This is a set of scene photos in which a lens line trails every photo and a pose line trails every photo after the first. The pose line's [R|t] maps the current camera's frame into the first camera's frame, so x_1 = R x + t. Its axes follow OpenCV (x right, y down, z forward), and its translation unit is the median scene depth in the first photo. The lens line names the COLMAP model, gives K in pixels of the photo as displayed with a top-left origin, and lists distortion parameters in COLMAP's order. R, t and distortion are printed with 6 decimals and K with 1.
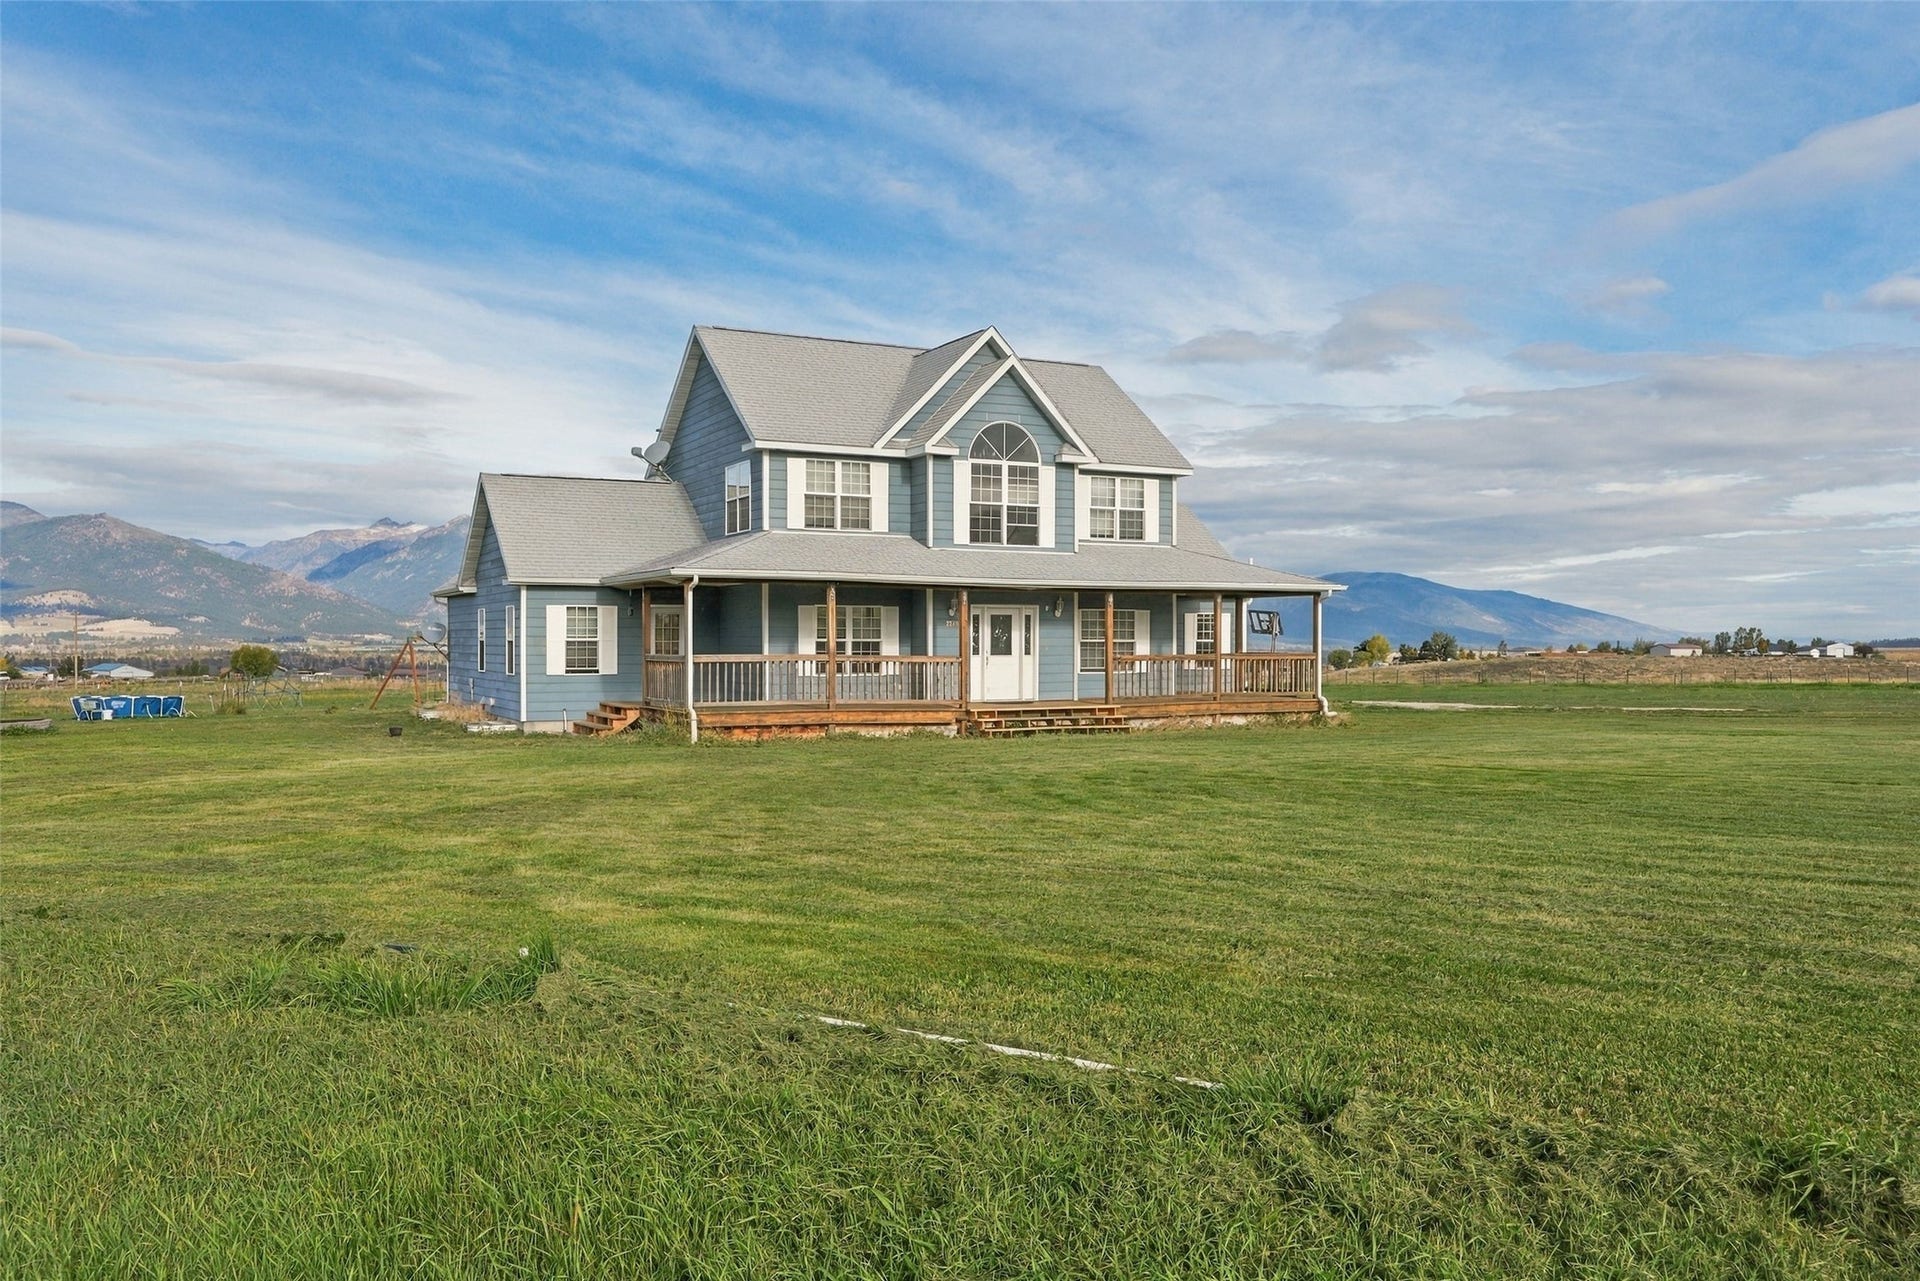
lens RADIAL K [[1594.9, 0, 951.7], [0, 1594.9, 658.2], [0, 0, 1]] dist [-0.005633, 0.018032]
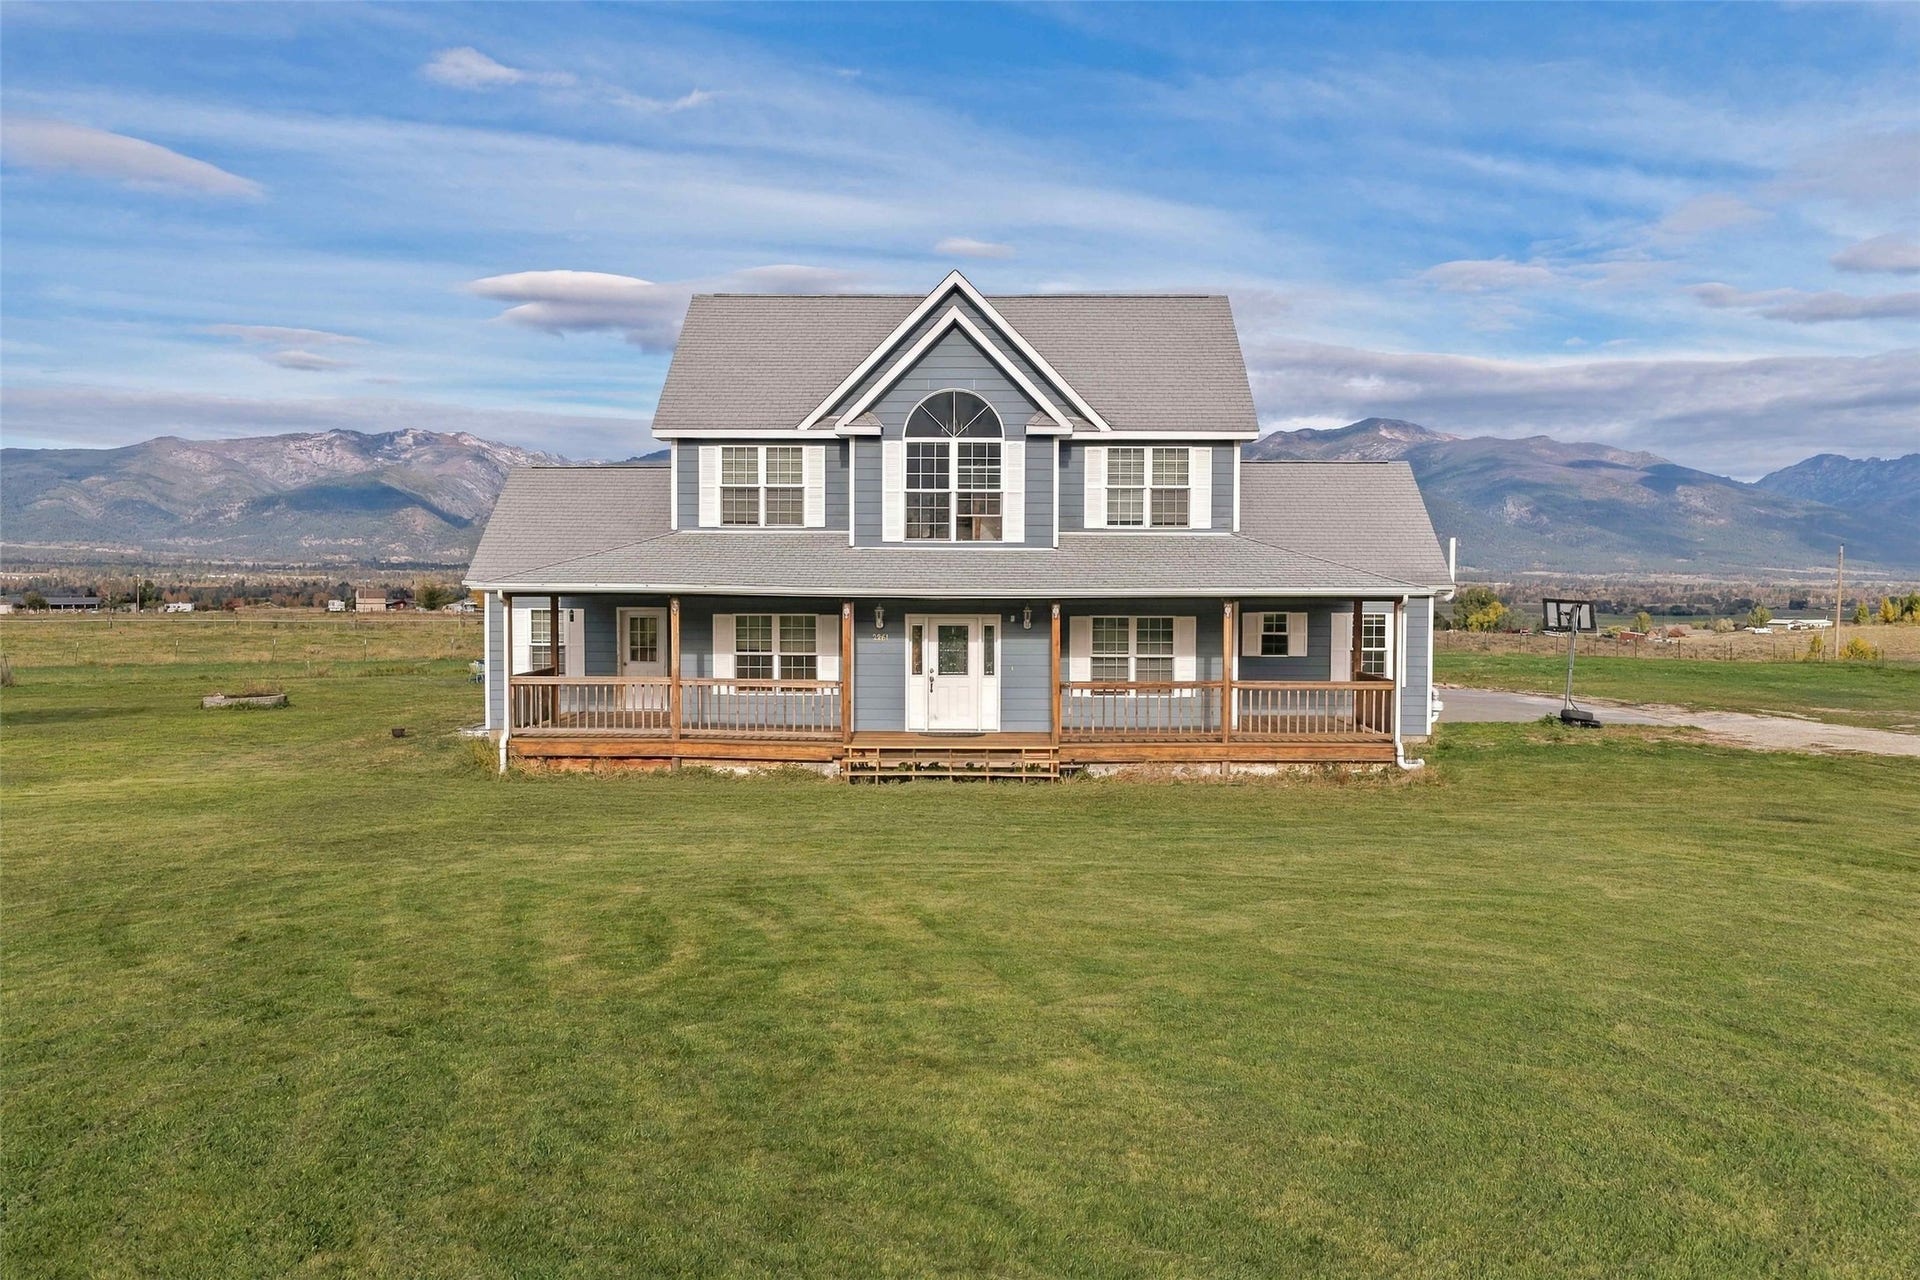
lens RADIAL K [[1594.9, 0, 951.7], [0, 1594.9, 657.7], [0, 0, 1]] dist [-0.005633, 0.018032]
pose [[0.872873, 0.028940, -0.487088, 0.436640], [-0.007265, 0.998900, 0.046328, -0.049527], [0.487893, -0.036900, 0.872123, 0.287554]]
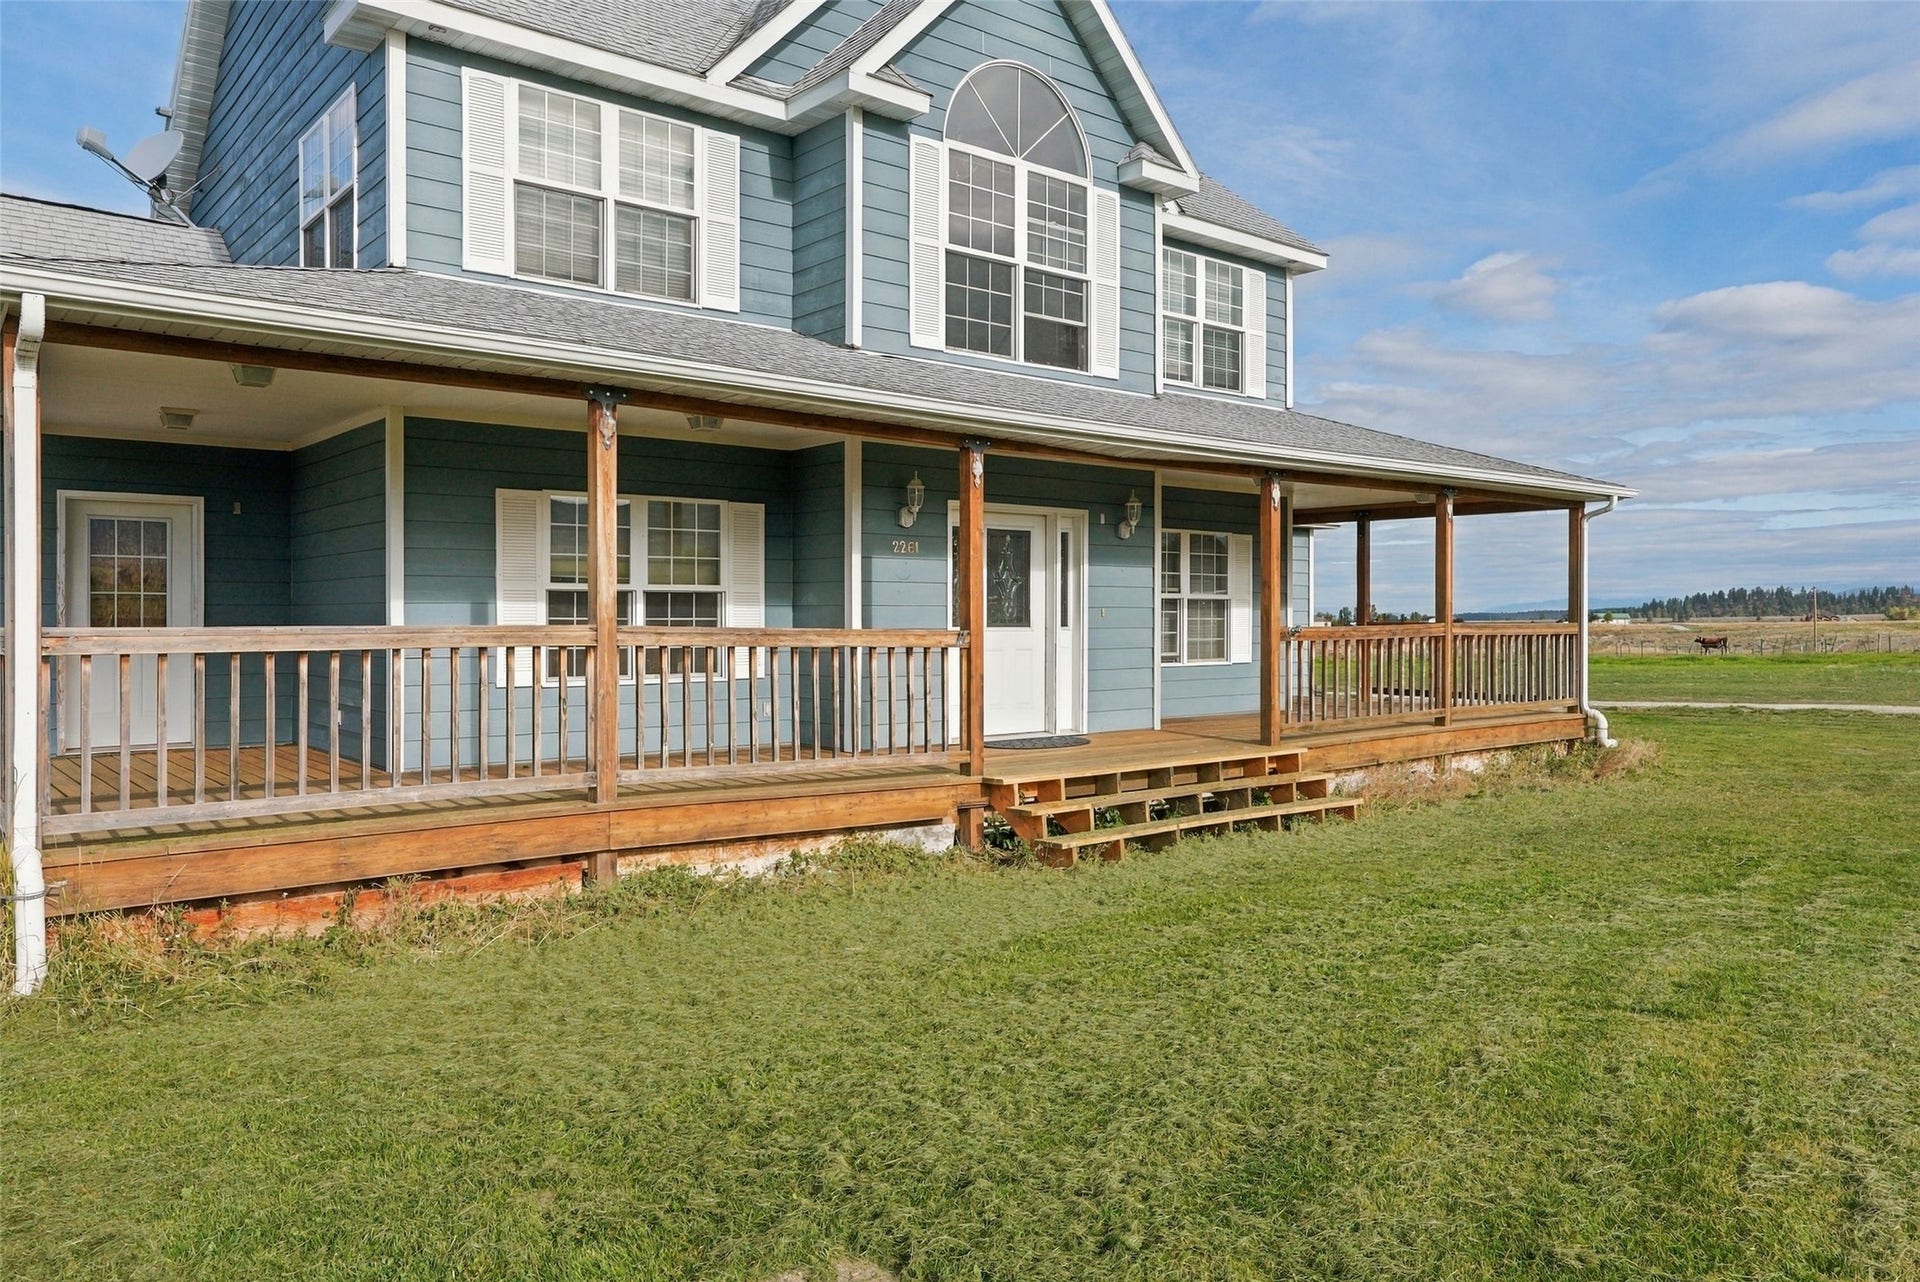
lens RADIAL K [[1365.3, 0, 939.4], [0, 1365.3, 625.9], [0, 0, 1]] dist [-0.002666, 0.001774]
pose [[0.980394, -0.003060, 0.197024, -0.057857], [0.004046, 0.999981, -0.004602, -0.000789], [-0.197006, 0.005309, 0.980388, 0.663281]]
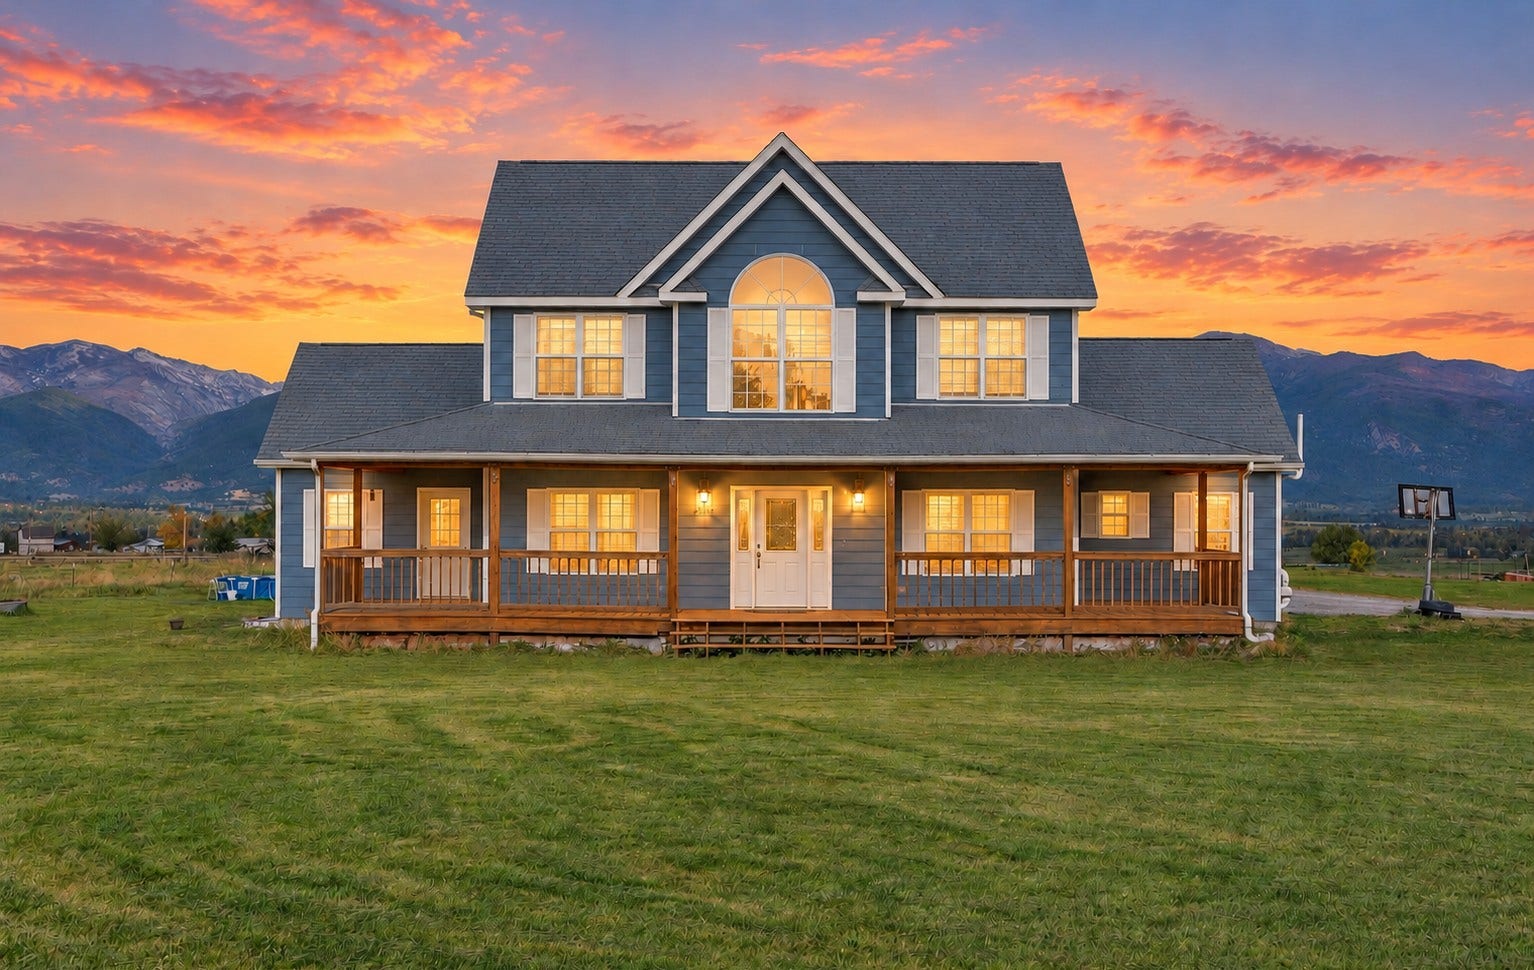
lens RADIAL K [[1897.3, 0, 729.9], [0, 1897.3, 486.0], [0, 0, 1]] dist [-0.001173, 0.010083]
pose [[0.876157, -0.004237, -0.482007, 0.467013], [-0.007149, 0.999737, -0.021783, -0.013500], [0.481973, 0.022531, 0.875896, 0.169795]]
